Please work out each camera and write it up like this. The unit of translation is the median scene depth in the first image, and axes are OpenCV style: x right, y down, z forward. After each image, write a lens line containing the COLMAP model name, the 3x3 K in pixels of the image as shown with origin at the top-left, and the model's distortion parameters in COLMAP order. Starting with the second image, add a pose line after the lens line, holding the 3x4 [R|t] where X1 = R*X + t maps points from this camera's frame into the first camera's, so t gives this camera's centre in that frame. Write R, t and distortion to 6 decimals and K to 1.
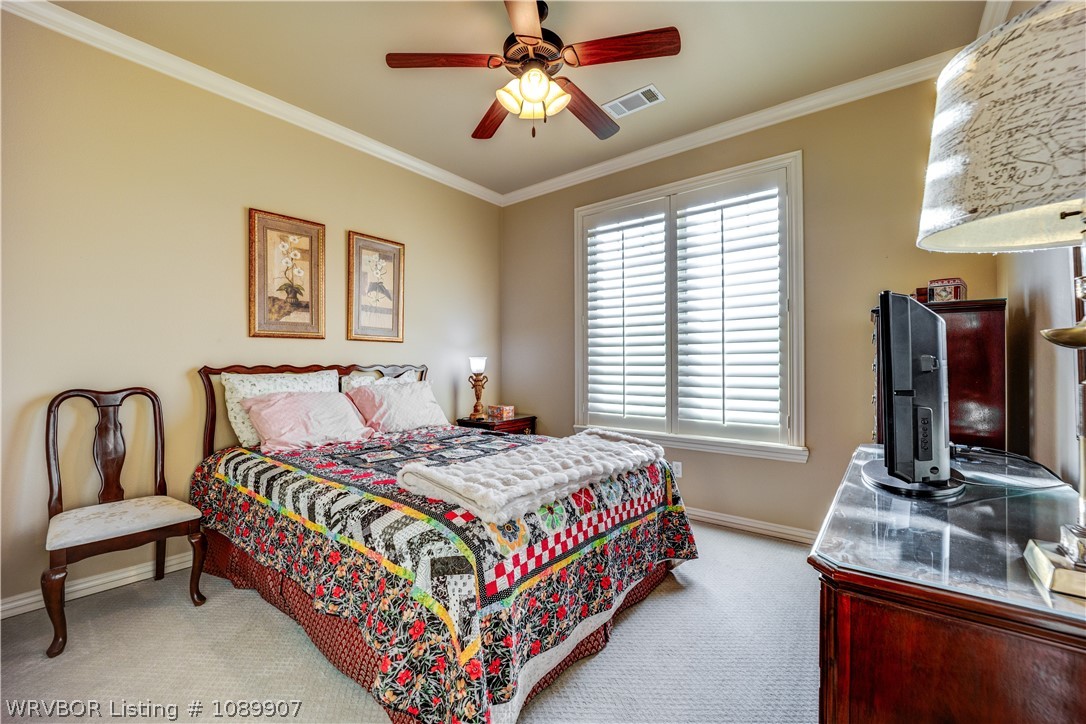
lens RADIAL K [[439.7, 0, 544.6], [0, 439.7, 362.0], [0, 0, 1]] dist [-0.027078, 0.002902]
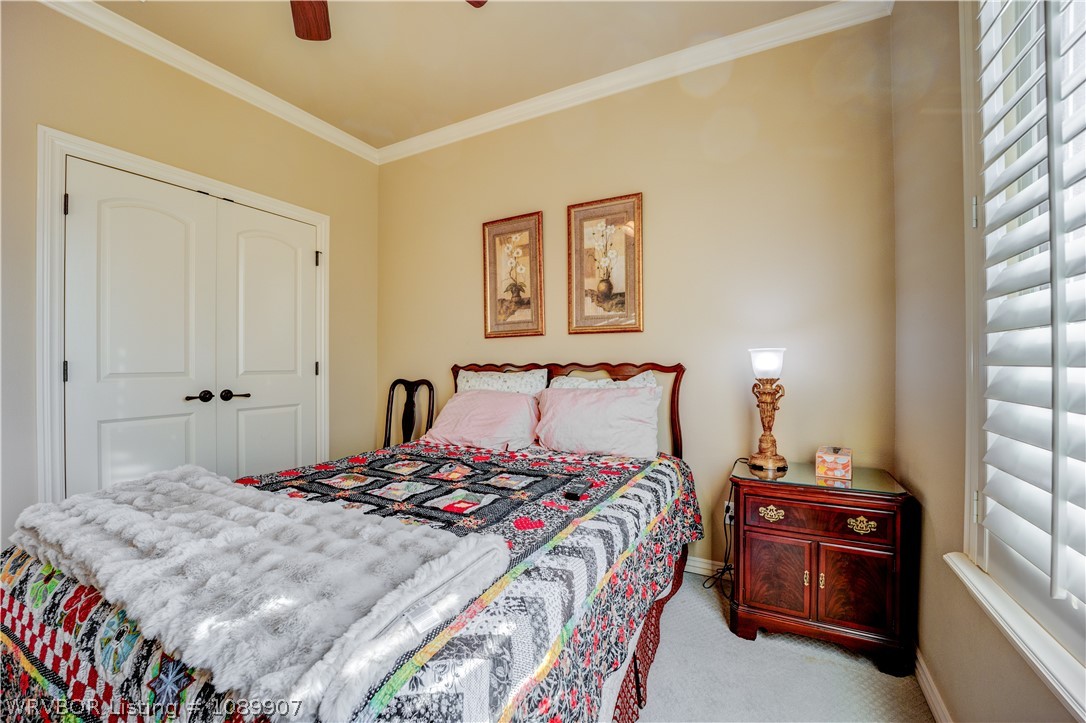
lens RADIAL K [[439.7, 0, 543.1], [0, 439.7, 362.4], [0, 0, 1]] dist [-0.027078, 0.002902]
pose [[0.160918, 0.002712, -0.986964, 0.428399], [0.007936, 0.999960, 0.004042, 0.001053], [0.986936, -0.008483, 0.160890, 0.889793]]
